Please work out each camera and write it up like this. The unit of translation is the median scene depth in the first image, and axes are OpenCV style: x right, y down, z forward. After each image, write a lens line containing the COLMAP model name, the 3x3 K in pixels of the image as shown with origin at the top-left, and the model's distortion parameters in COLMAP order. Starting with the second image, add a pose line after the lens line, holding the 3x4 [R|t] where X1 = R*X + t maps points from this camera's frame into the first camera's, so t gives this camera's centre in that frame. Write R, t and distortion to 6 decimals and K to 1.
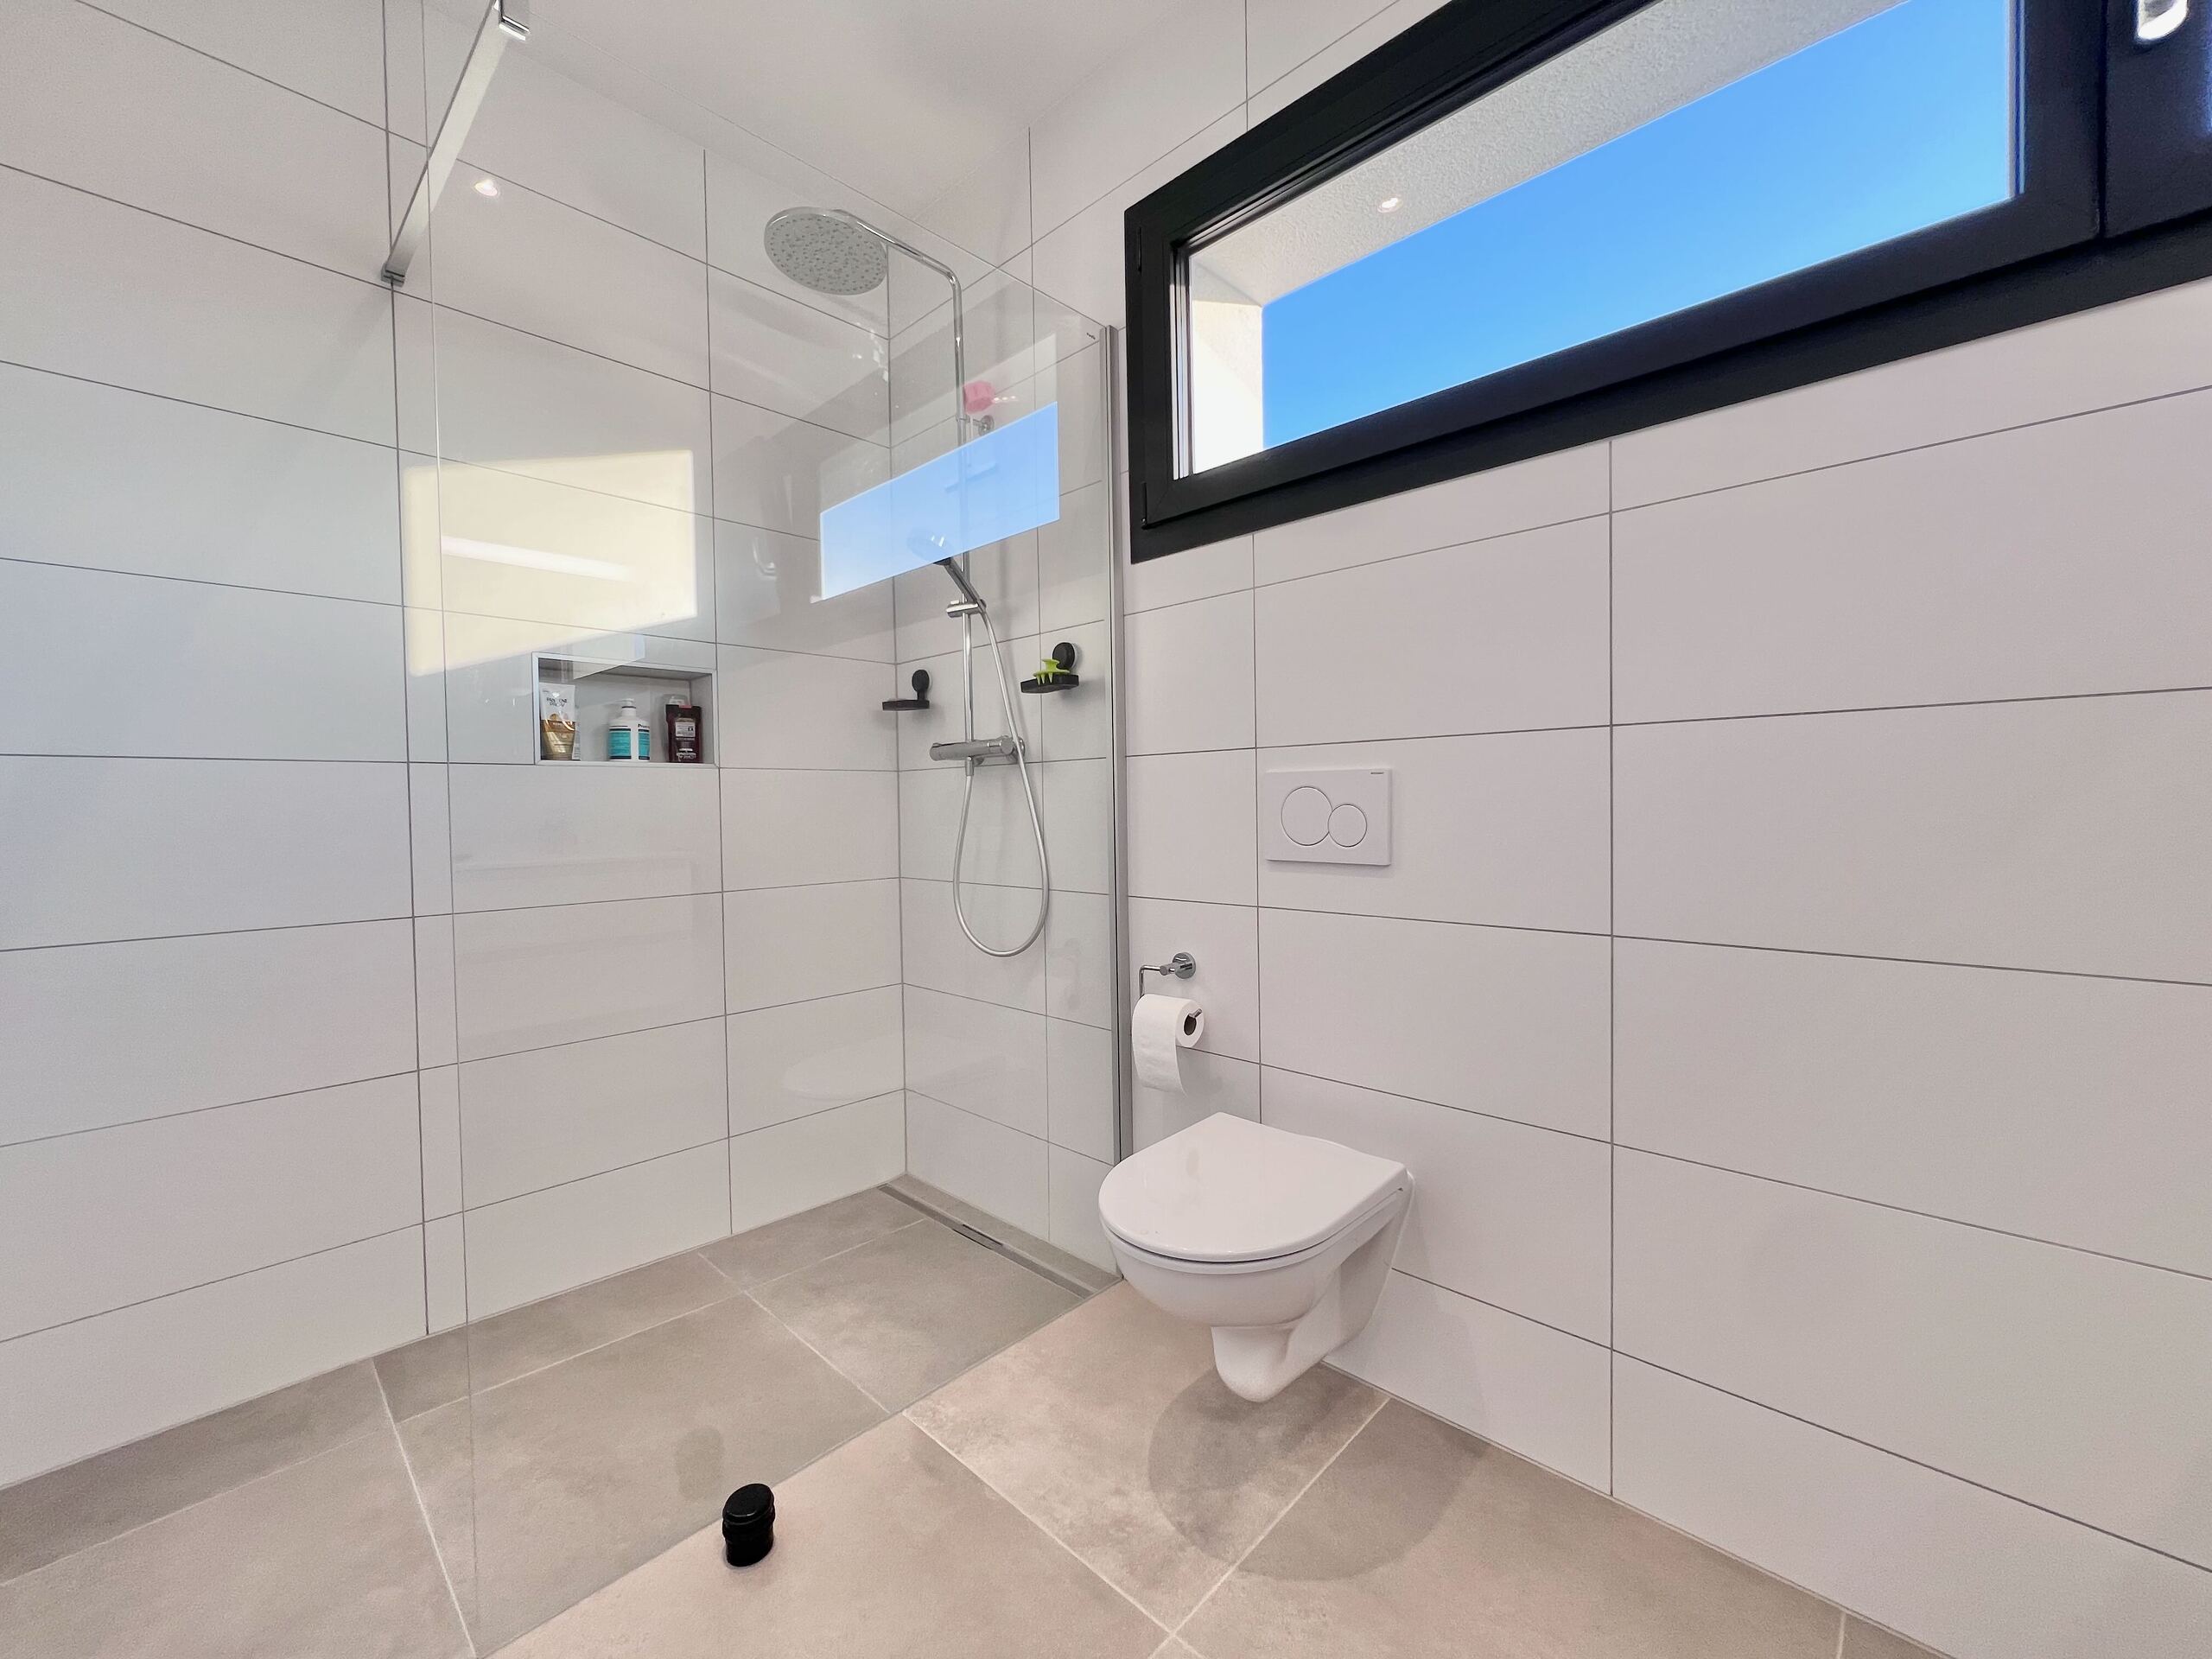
lens RADIAL K [[882.3, 0, 1099.6], [0, 882.3, 825.4], [0, 0, 1]] dist [-0.004740, 0.000848]
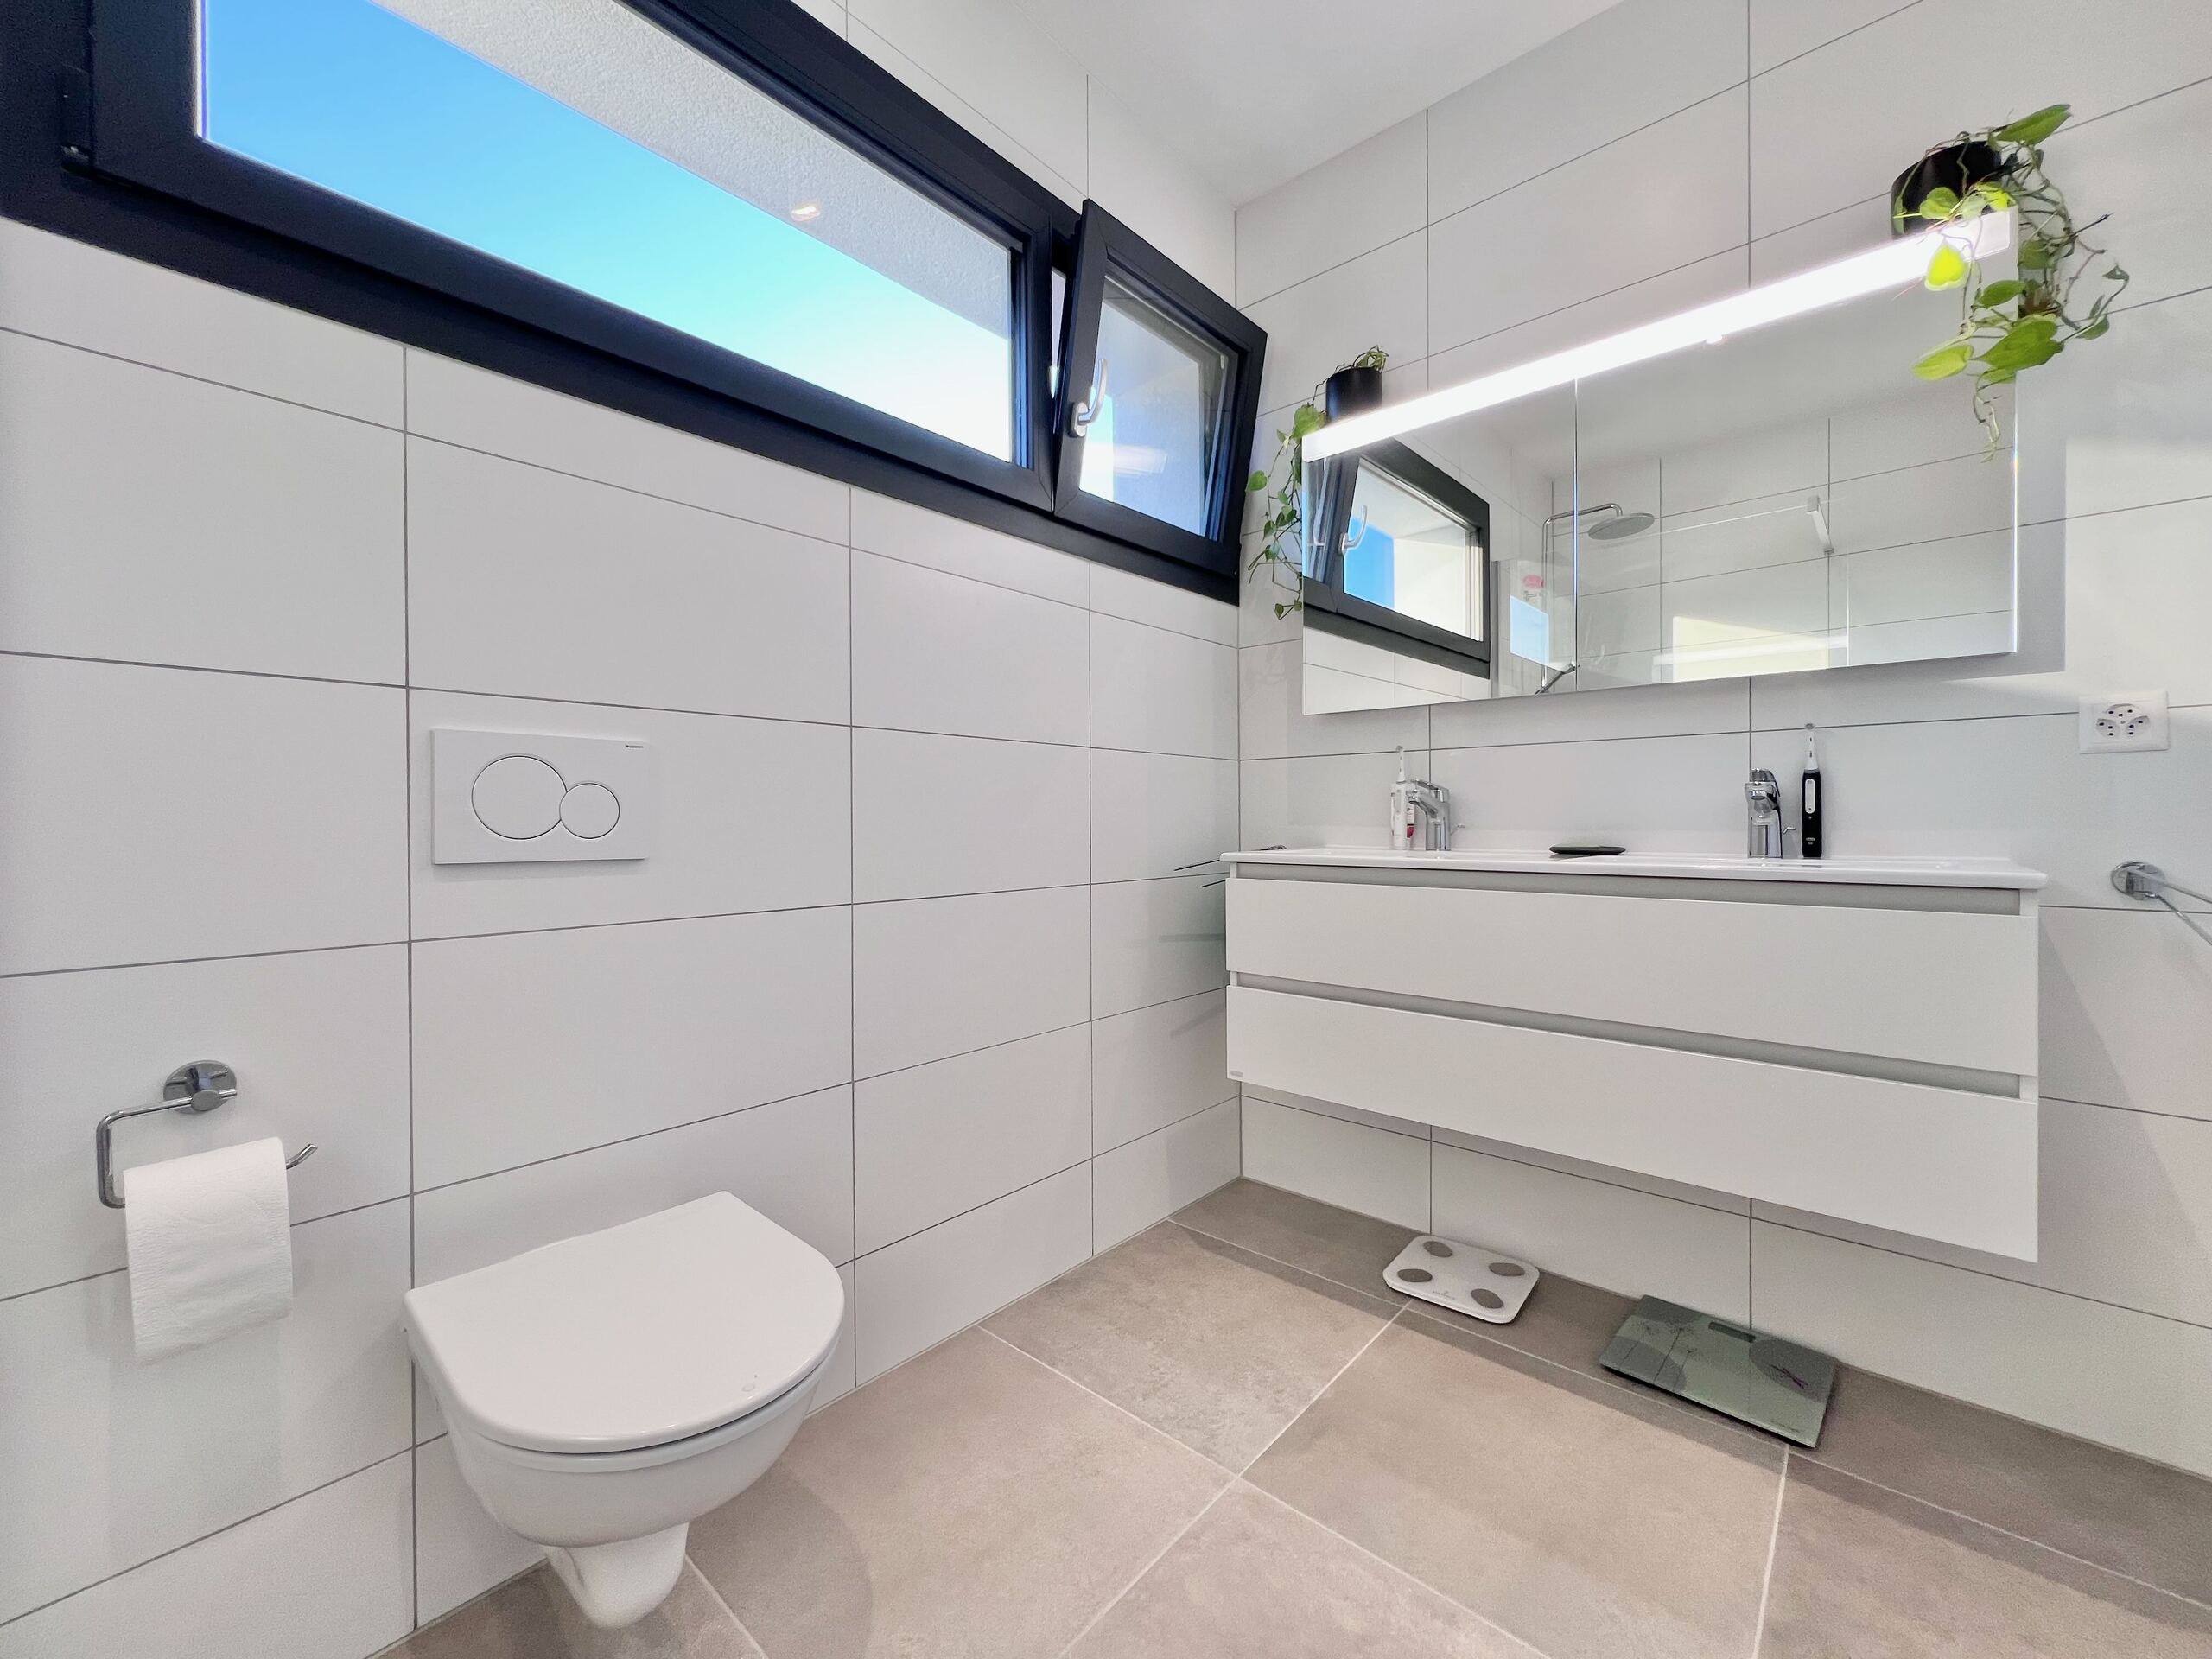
lens RADIAL K [[882.3, 0, 1099.6], [0, 882.3, 825.4], [0, 0, 1]] dist [-0.004740, 0.000848]
pose [[-0.032990, 0.011506, 0.999389, -0.501788], [0.034252, 0.999359, -0.010375, 0.036192], [-0.998869, 0.033889, -0.033363, 0.577334]]
